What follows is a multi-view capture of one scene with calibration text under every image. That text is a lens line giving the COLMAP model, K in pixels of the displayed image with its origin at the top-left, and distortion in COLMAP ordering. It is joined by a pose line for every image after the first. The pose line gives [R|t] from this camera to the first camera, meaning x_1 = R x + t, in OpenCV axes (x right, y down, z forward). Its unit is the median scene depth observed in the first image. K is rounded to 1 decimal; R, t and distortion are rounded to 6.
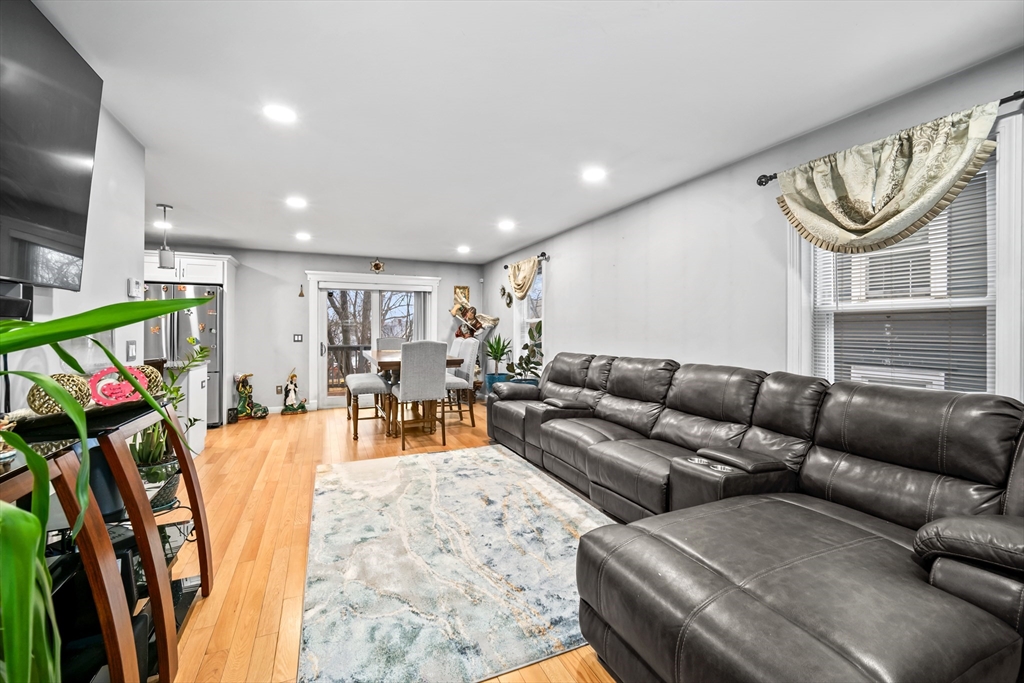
lens RADIAL K [[422.9, 0, 500.5], [0, 422.9, 328.6], [0, 0, 1]] dist [0.000064, -0.000006]
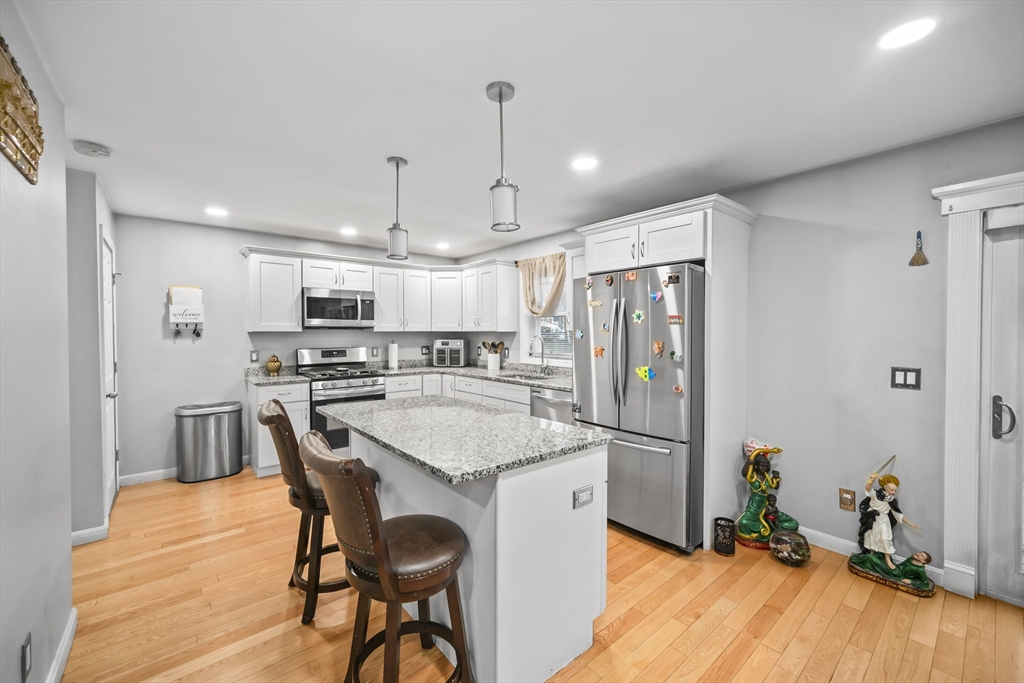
lens RADIAL K [[402.2, 0, 515.6], [0, 402.2, 338.7], [0, 0, 1]] dist [-0.002851, -0.000153]
pose [[0.287929, 0.015527, -0.957526, -0.245546], [0.005470, 0.999826, 0.017858, -0.020848], [0.957636, -0.010379, 0.287793, 0.581985]]
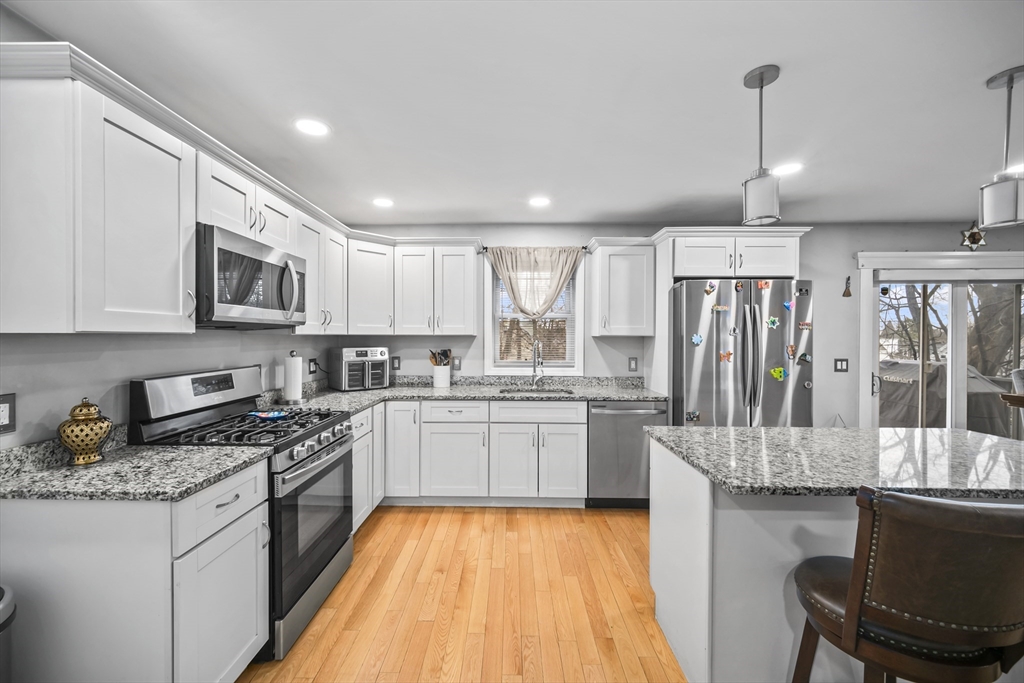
lens RADIAL K [[399.3, 0, 497.7], [0, 399.3, 333.7], [0, 0, 1]] dist [-0.000104, -0.000033]
pose [[0.904012, -0.001189, -0.427506, -0.691683], [0.000389, 0.999998, -0.001959, -0.022122], [0.427507, 0.001604, 0.904010, 0.282866]]
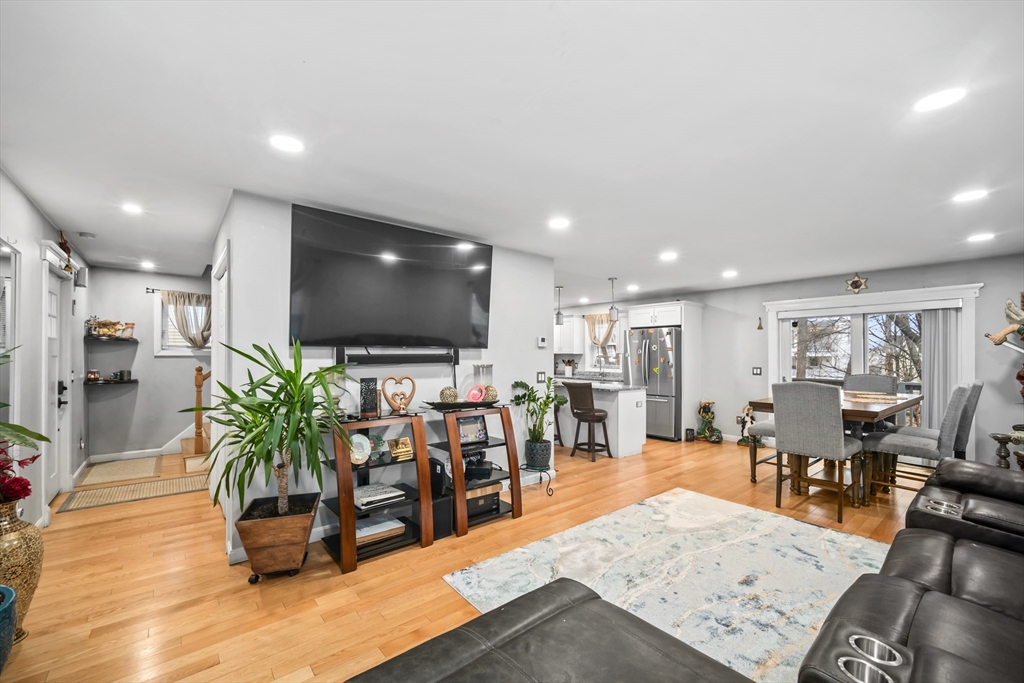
lens RADIAL K [[417.7, 0, 493.2], [0, 417.7, 352.2], [0, 0, 1]] dist [0.000271, 0.000020]
pose [[0.241109, -0.006876, -0.970474, 0.330699], [0.002123, 0.999976, -0.006558, -0.017557], [0.970496, -0.000479, 0.241118, 0.165353]]
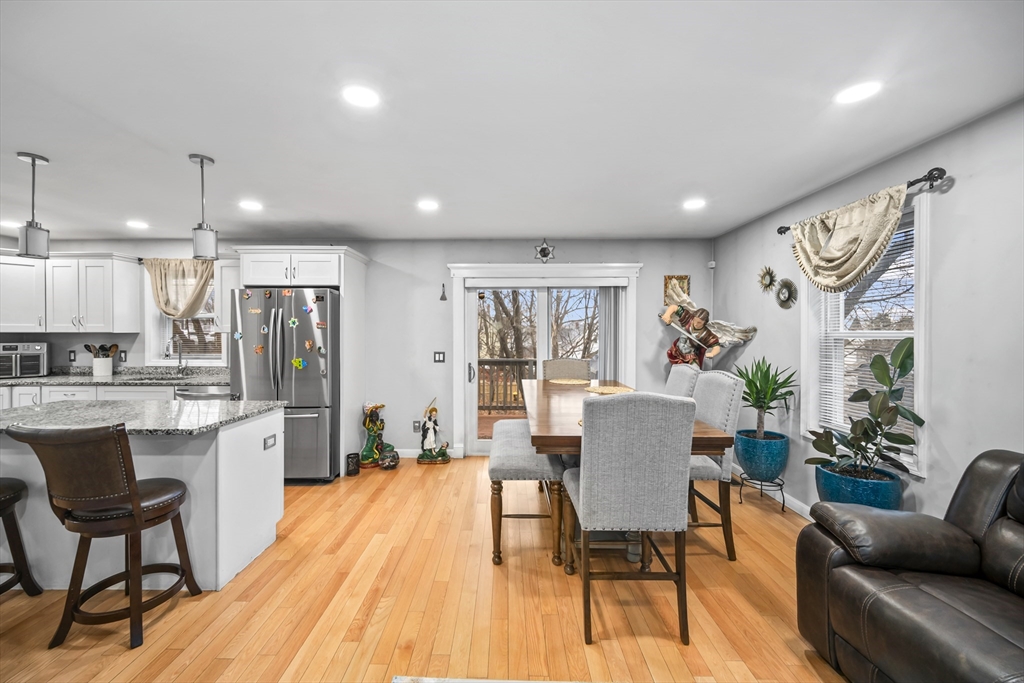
lens RADIAL K [[399.3, 0, 497.7], [0, 399.3, 333.7], [0, 0, 1]] dist [-0.000104, -0.000033]
pose [[0.909312, 0.002737, -0.416106, -0.103209], [0.001346, 0.999954, 0.009520, -0.024908], [0.416113, -0.009217, 0.909266, 0.424929]]
